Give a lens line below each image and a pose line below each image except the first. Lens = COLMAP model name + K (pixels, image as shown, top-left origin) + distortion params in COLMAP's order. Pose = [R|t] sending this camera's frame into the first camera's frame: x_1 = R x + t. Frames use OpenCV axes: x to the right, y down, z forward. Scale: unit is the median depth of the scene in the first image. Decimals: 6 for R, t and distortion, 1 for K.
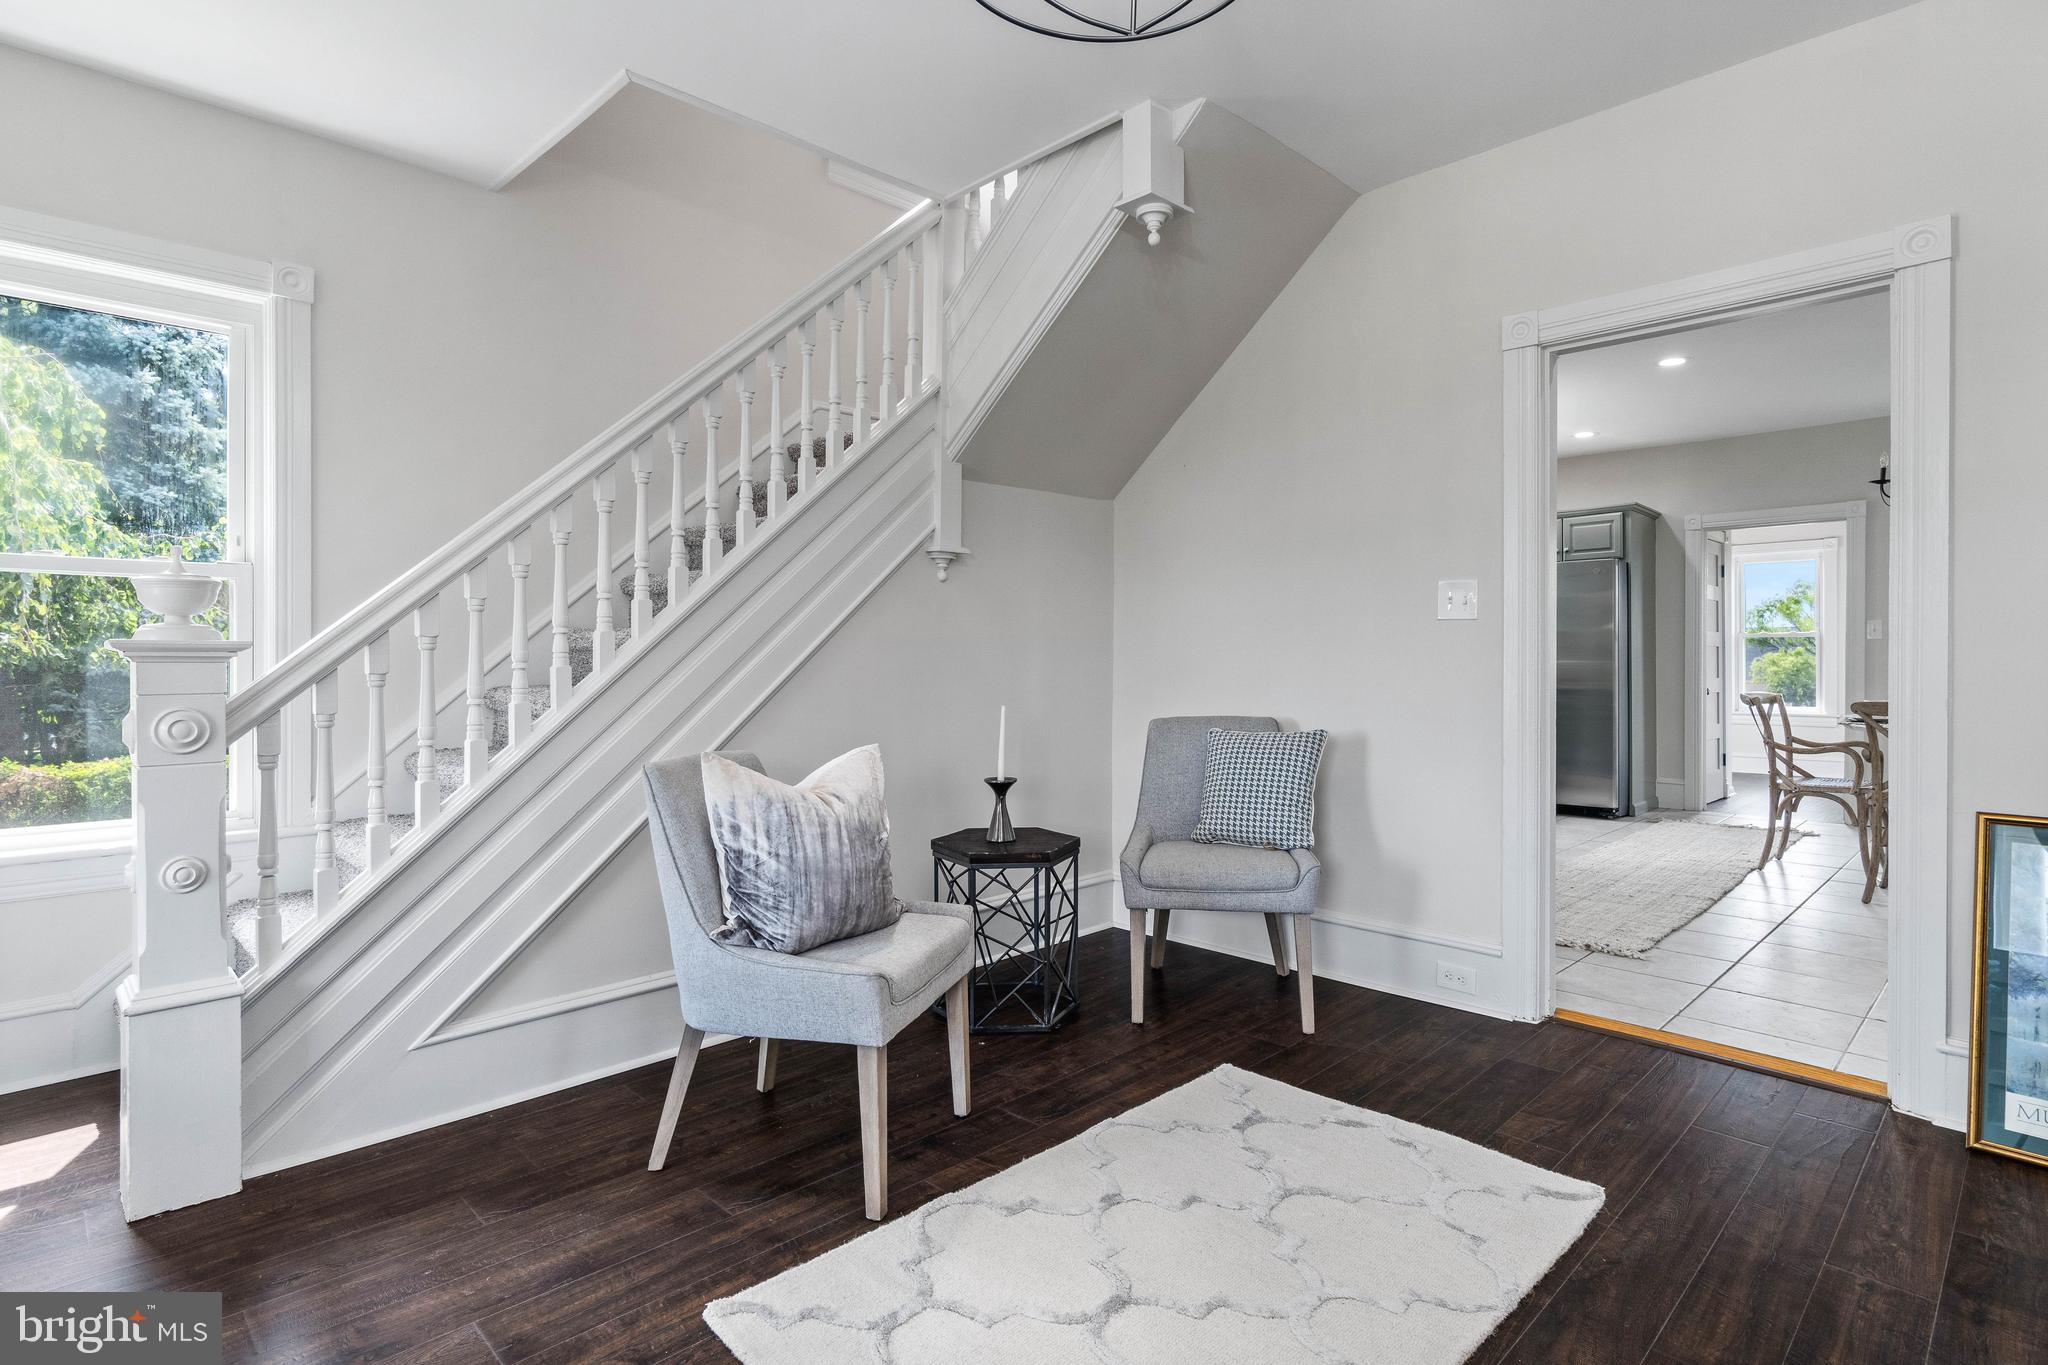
lens RADIAL K [[1021.7, 0, 1022.6], [0, 1021.7, 664.9], [0, 0, 1]] dist [-0.000474, -0.000327]
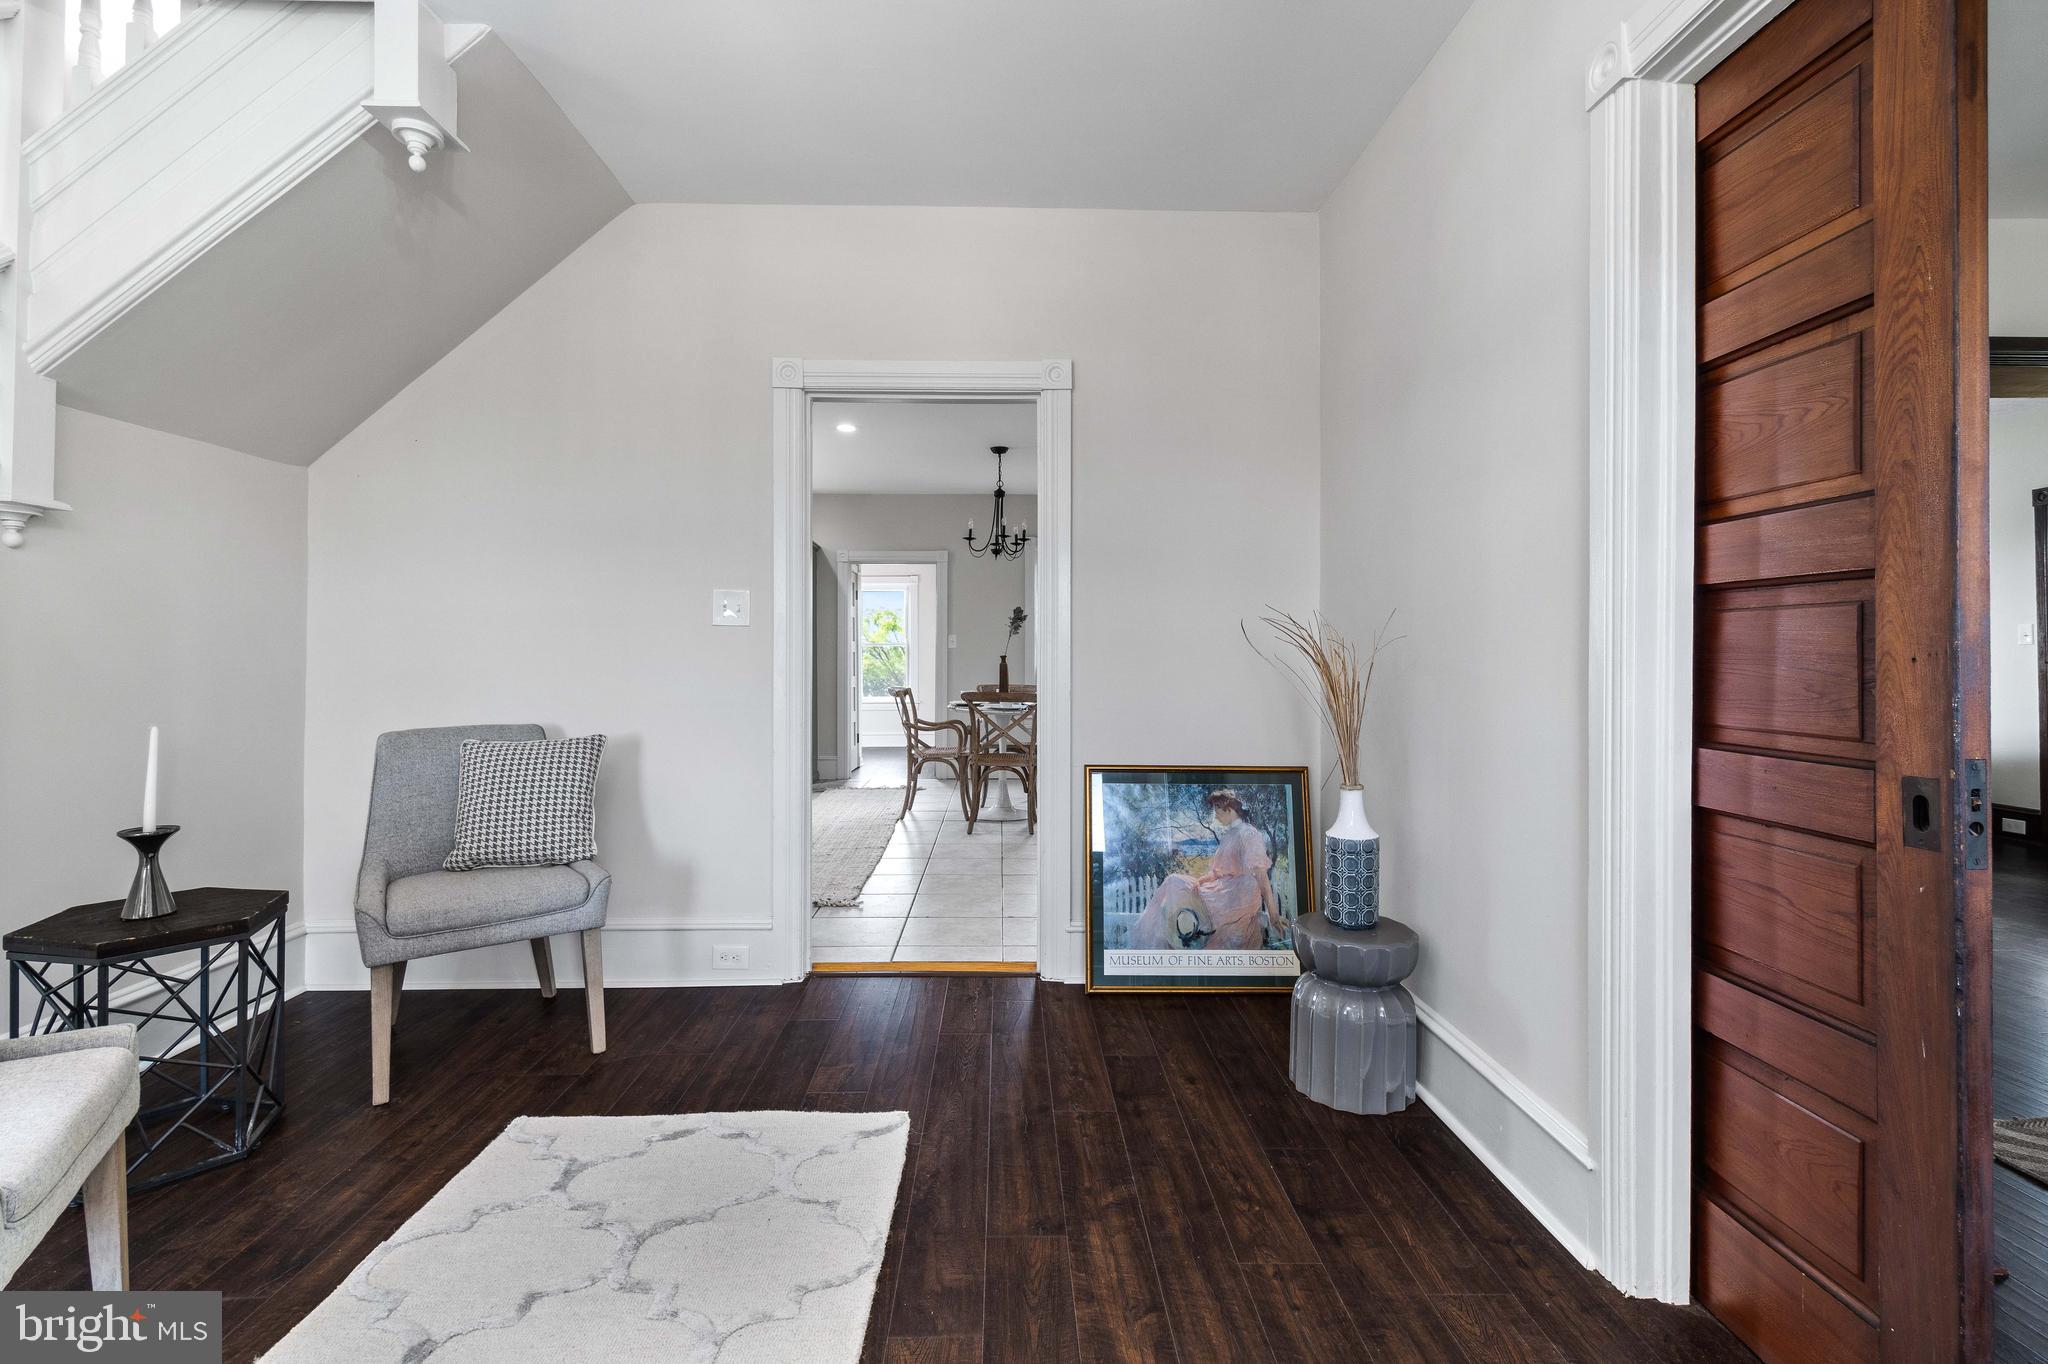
lens RADIAL K [[912.1, 0, 1027.4], [0, 912.1, 657.3], [0, 0, 1]] dist [-0.002589, 0.000525]
pose [[0.684032, 0.003447, 0.729444, -0.068428], [0.004491, 0.999950, -0.008936, -0.000819], [-0.729438, 0.009389, 0.683982, 0.115514]]
